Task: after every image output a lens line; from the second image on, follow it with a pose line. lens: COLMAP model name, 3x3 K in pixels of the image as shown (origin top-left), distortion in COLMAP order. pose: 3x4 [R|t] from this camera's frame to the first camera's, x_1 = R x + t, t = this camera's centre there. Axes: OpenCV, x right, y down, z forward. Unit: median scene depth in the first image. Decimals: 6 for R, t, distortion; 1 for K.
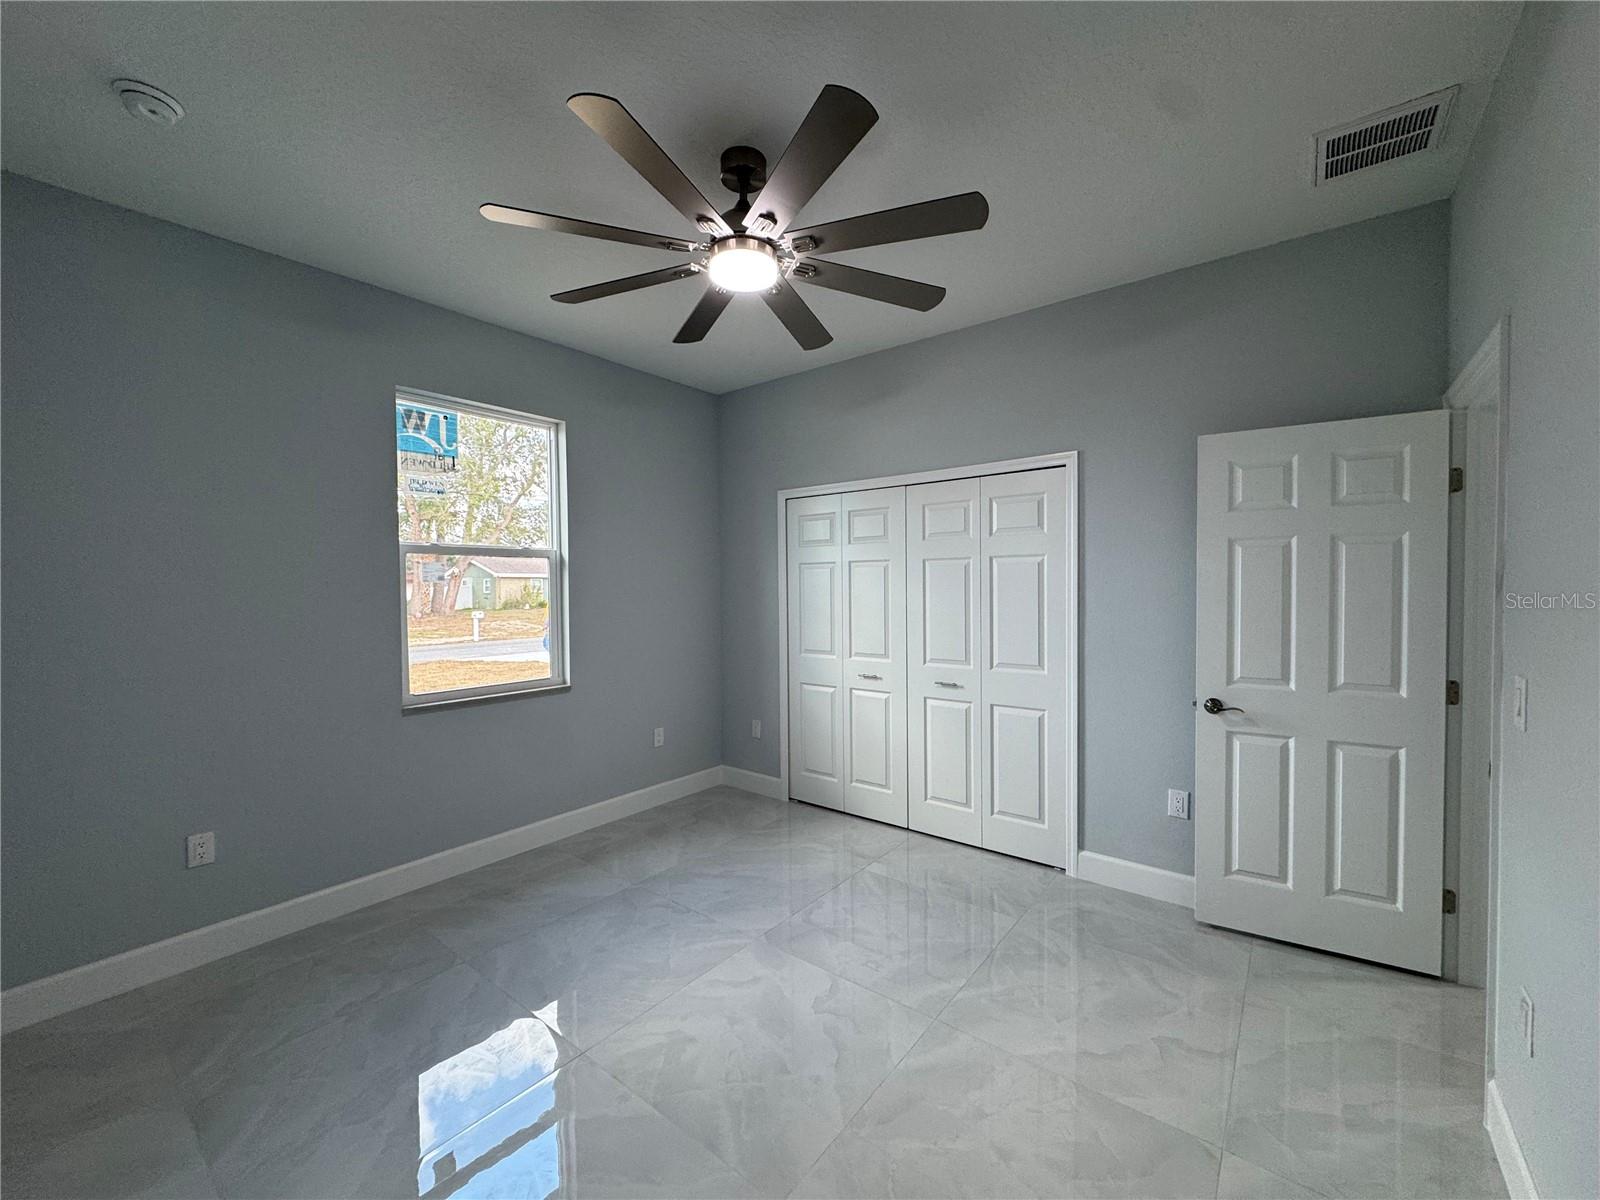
lens RADIAL K [[621.2, 0, 792.7], [0, 621.2, 585.2], [0, 0, 1]] dist [-0.001918, -0.000116]
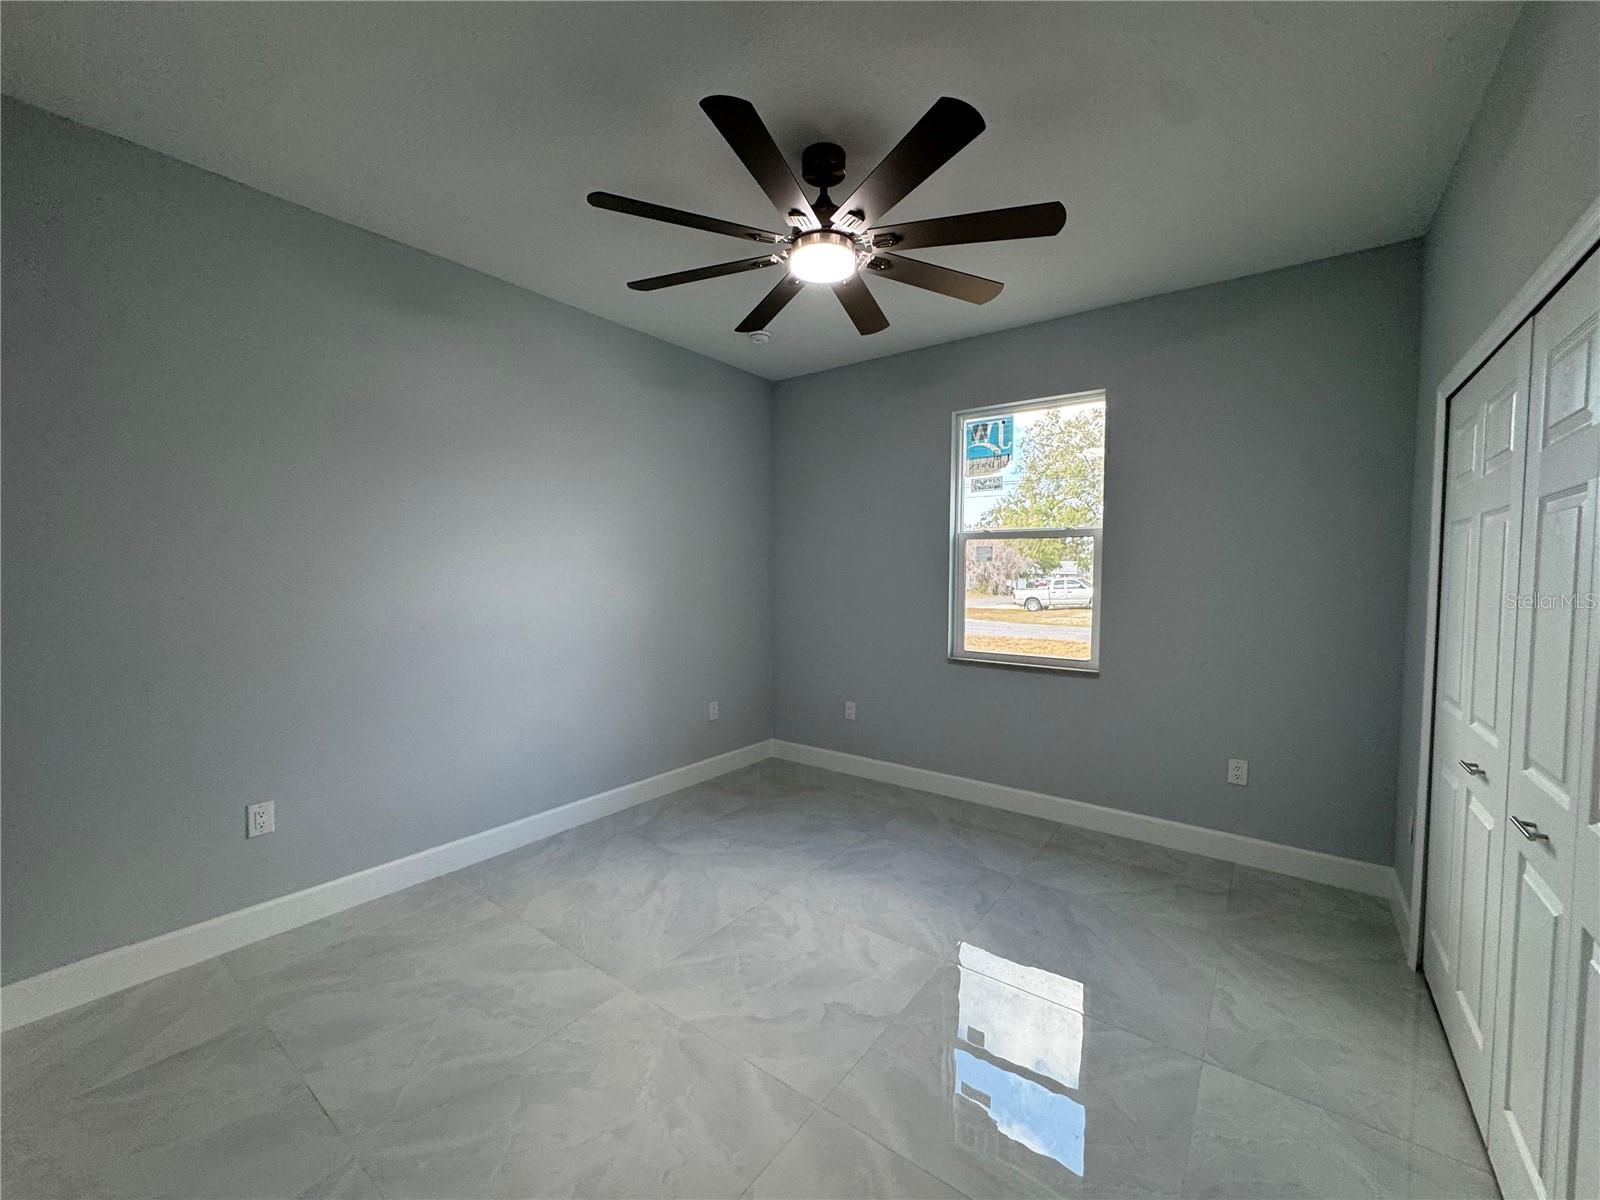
lens RADIAL K [[640.9, 0, 825.2], [0, 640.9, 579.5], [0, 0, 1]] dist [-0.001208, -0.000074]
pose [[0.057434, 0.021611, -0.998115, 0.610920], [-0.003964, 0.999763, 0.021419, 0.003578], [0.998341, 0.002726, 0.057506, 0.563454]]
